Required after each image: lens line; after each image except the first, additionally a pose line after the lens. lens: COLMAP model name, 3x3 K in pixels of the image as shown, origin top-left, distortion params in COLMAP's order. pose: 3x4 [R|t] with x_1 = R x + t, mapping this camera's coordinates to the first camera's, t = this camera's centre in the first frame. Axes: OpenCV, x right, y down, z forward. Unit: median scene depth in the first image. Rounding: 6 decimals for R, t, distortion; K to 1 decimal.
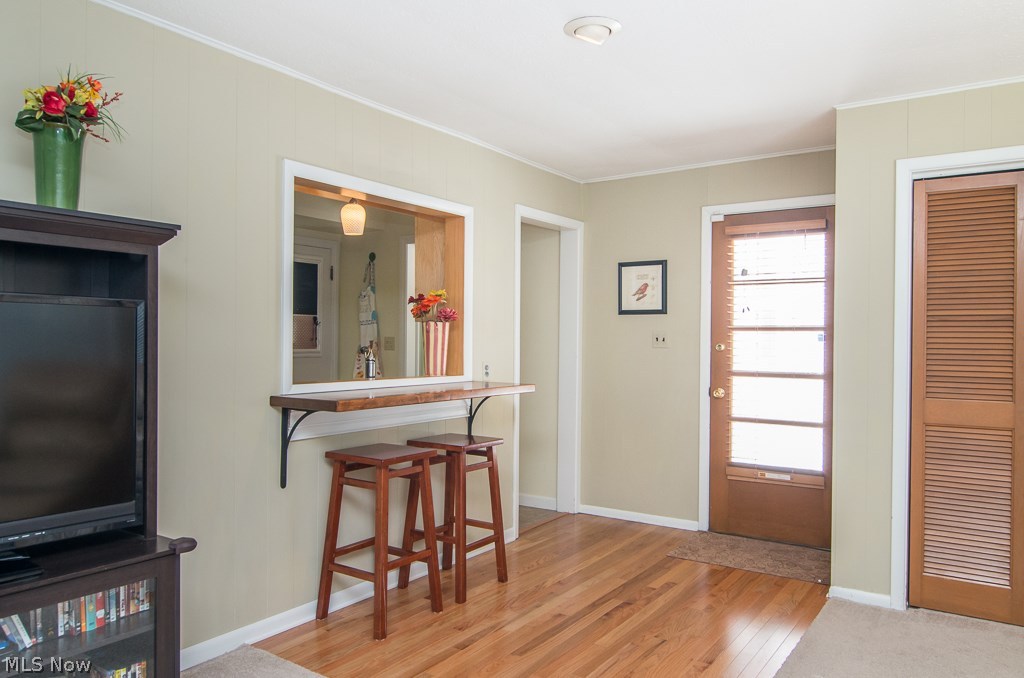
lens RADIAL K [[725.2, 0, 512.0], [0, 725.2, 339.0], [0, 0, 1]] dist [-0.003198, -0.006387]
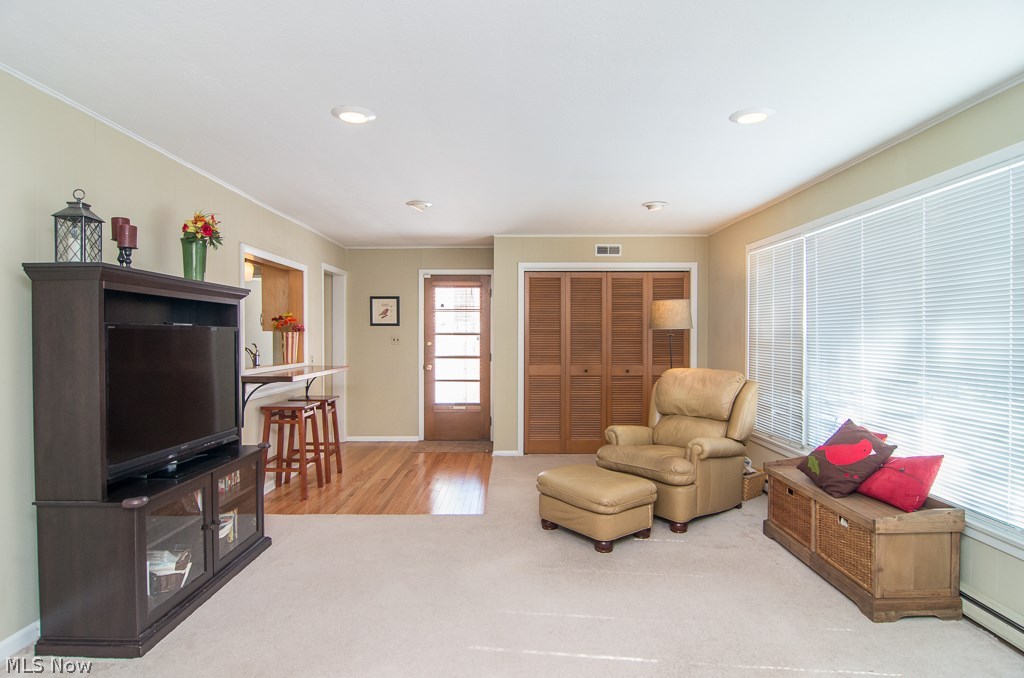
lens RADIAL K [[543.6, 0, 512.0], [0, 543.6, 339.0], [0, 0, 1]] dist [-0.000045, -0.000179]
pose [[0.829131, -0.011080, 0.558944, -0.360368], [0.006059, 0.999923, 0.010833, -0.016539], [-0.559021, -0.005596, 0.829134, -0.337204]]
